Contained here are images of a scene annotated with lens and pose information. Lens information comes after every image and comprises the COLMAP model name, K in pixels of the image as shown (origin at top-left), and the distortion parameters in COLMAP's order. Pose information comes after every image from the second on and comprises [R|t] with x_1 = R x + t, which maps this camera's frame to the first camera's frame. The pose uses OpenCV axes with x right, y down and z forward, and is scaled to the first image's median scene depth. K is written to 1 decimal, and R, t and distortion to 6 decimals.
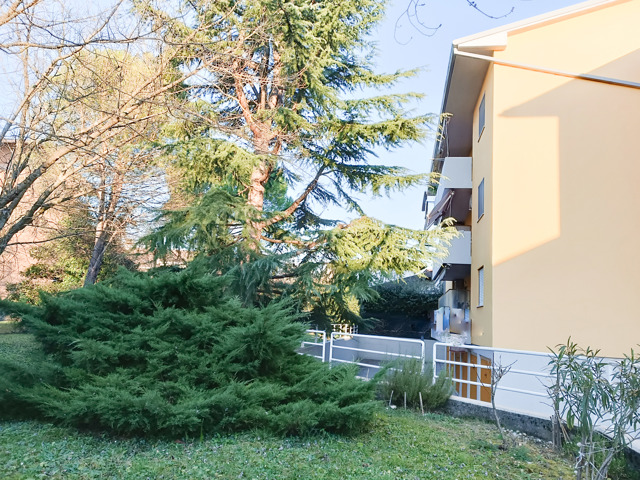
lens RADIAL K [[460.9, 0, 320.0], [0, 460.9, 240.0], [0, 0, 1]] dist [0.061967, -0.049848]
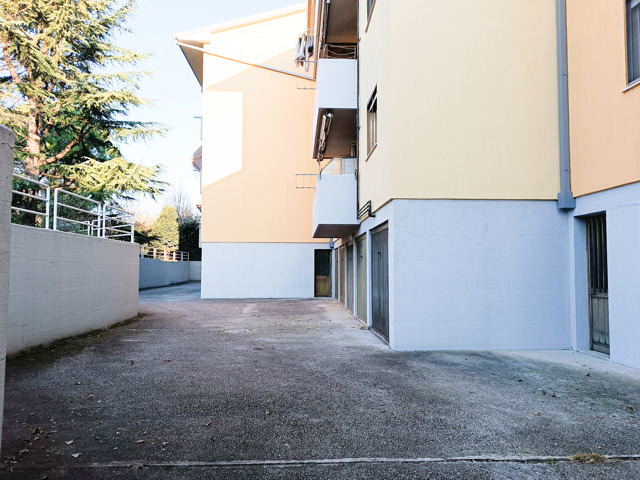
lens RADIAL K [[460.9, 0, 320.0], [0, 460.9, 240.0], [0, 0, 1]] dist [0.061967, -0.049848]
pose [[0.978873, -0.042170, 0.200075, 0.412793], [0.022806, 0.994913, 0.098121, 0.075956], [-0.203195, -0.091485, 0.974855, -0.569156]]
